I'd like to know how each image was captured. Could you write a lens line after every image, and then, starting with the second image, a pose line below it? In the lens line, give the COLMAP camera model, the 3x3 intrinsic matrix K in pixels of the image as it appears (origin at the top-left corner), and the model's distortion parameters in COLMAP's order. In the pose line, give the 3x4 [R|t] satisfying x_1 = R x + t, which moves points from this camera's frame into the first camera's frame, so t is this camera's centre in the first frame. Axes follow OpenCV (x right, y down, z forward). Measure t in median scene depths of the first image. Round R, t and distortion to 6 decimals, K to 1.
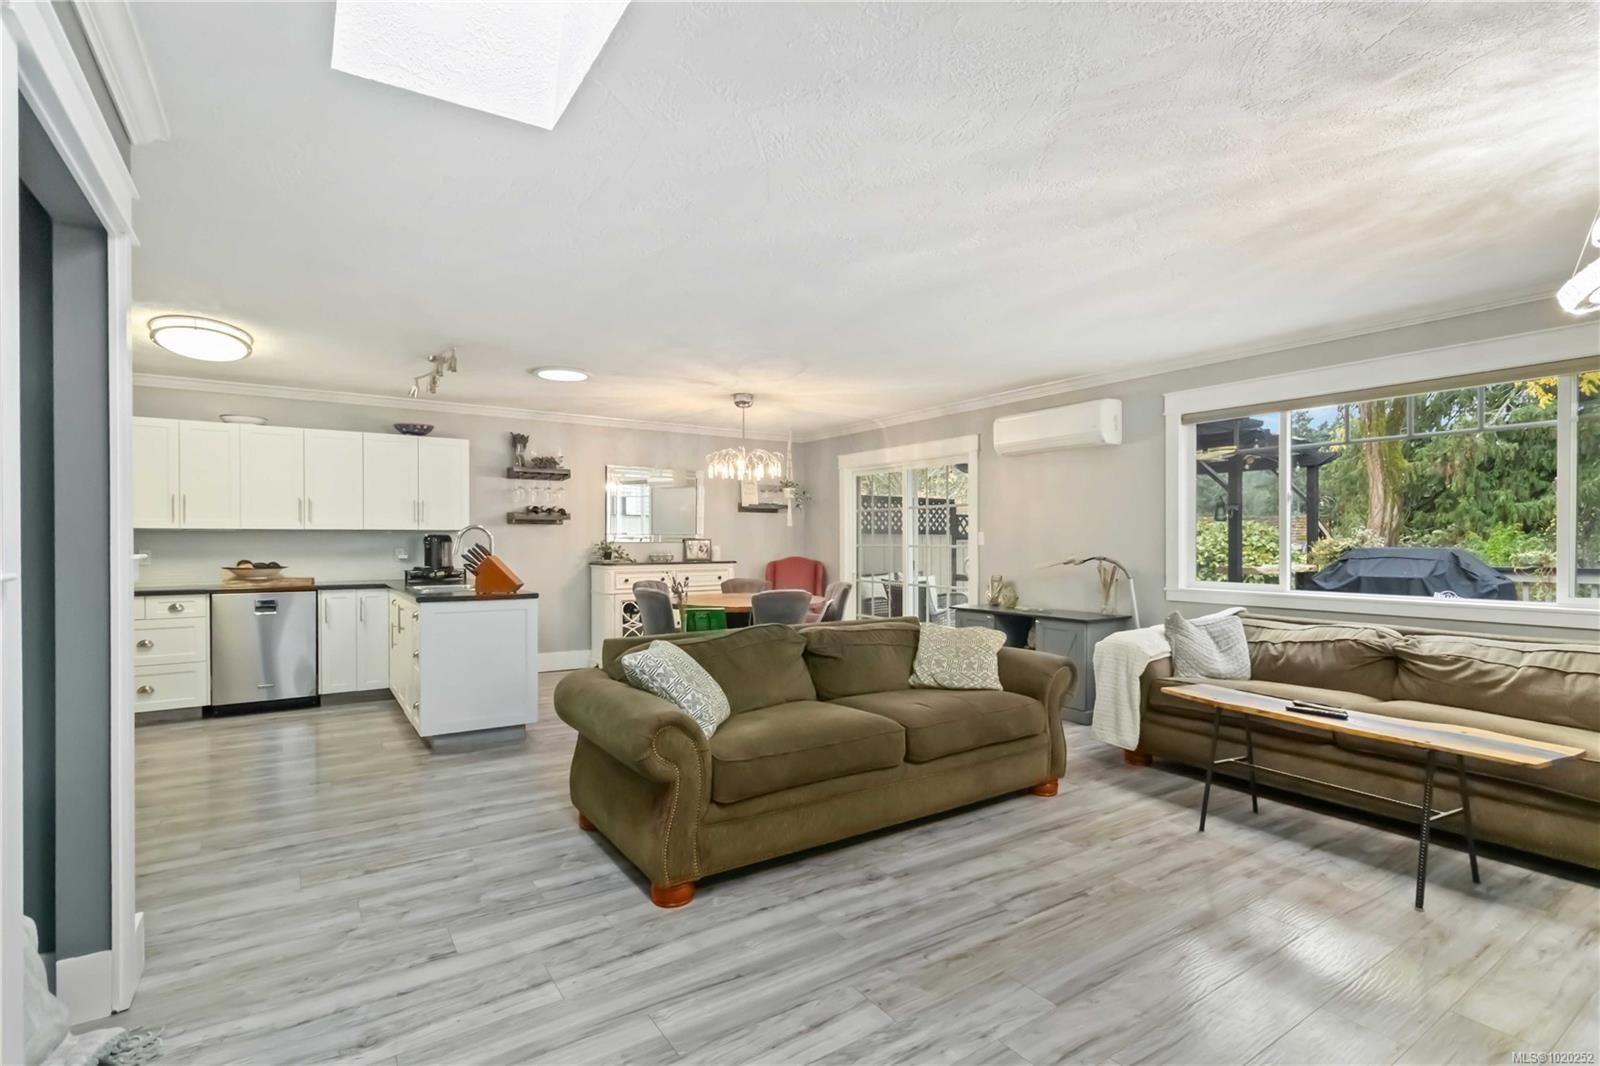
lens RADIAL K [[754.0, 0, 797.9], [0, 754.0, 546.1], [0, 0, 1]] dist [0.004442, 0.001035]
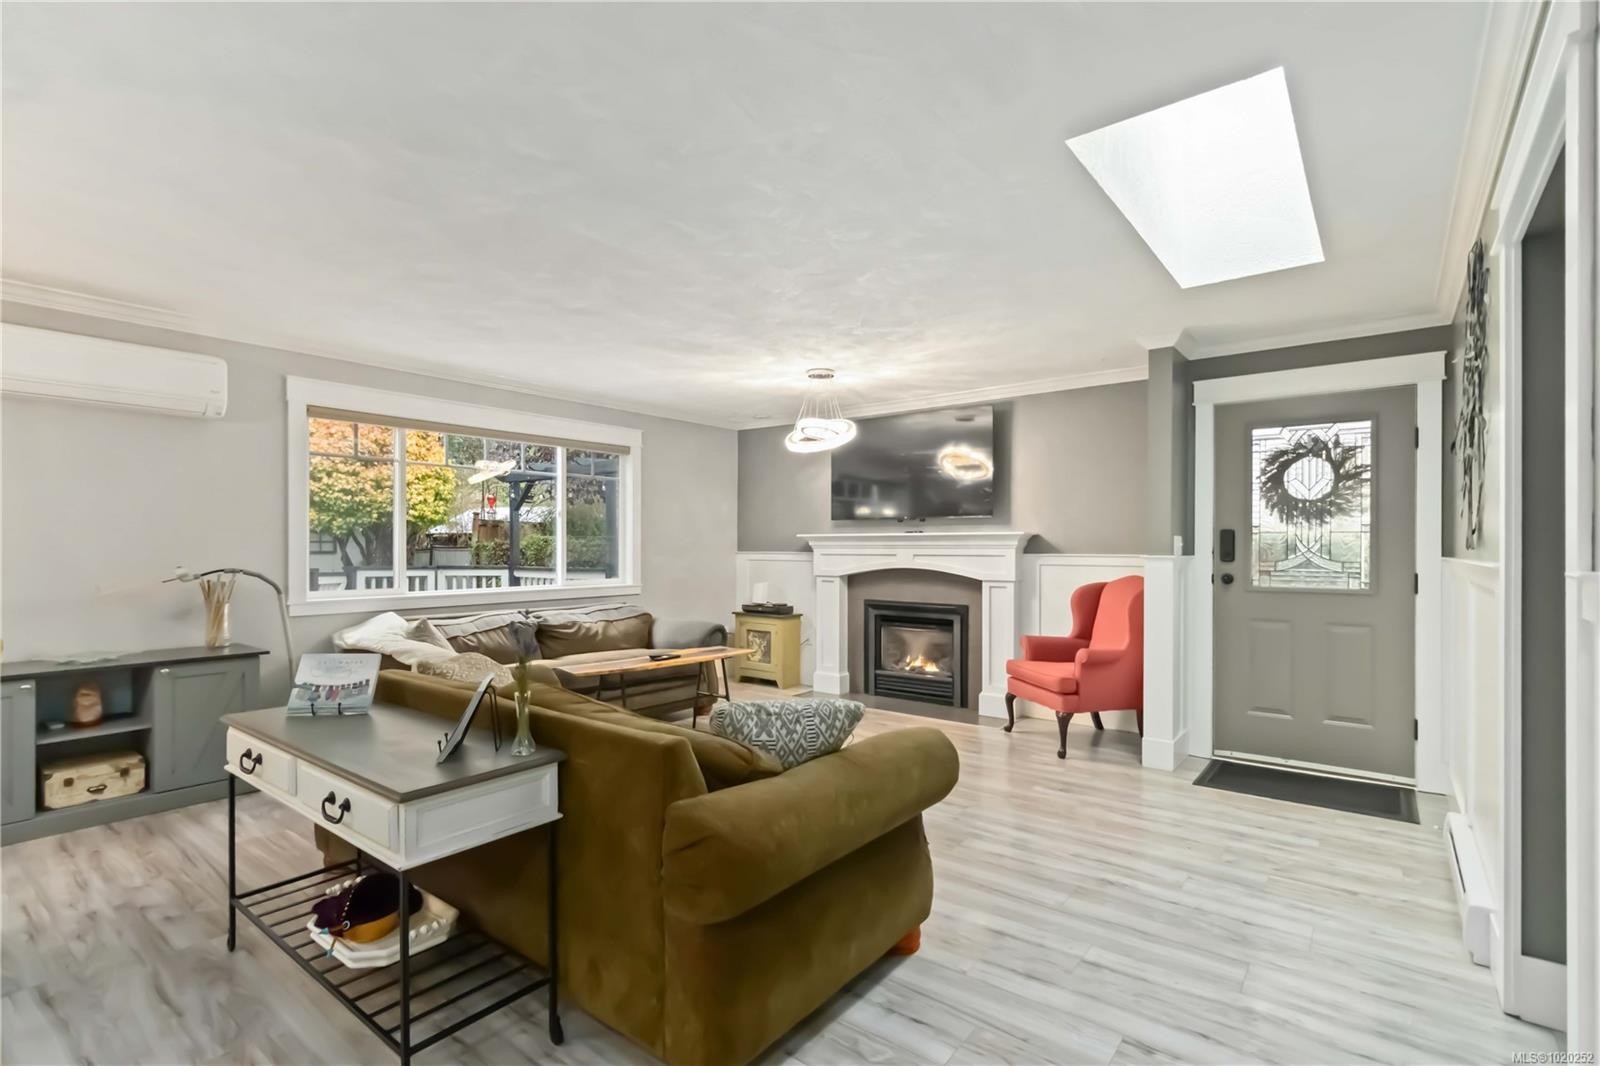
lens RADIAL K [[754.0, 0, 801.9], [0, 754.0, 548.3], [0, 0, 1]] dist [0.004442, 0.001035]
pose [[-0.315935, -0.001551, 0.948780, -0.420403], [0.006136, 0.999974, 0.003678, -0.004881], [-0.948761, 0.006984, -0.315917, 0.592412]]
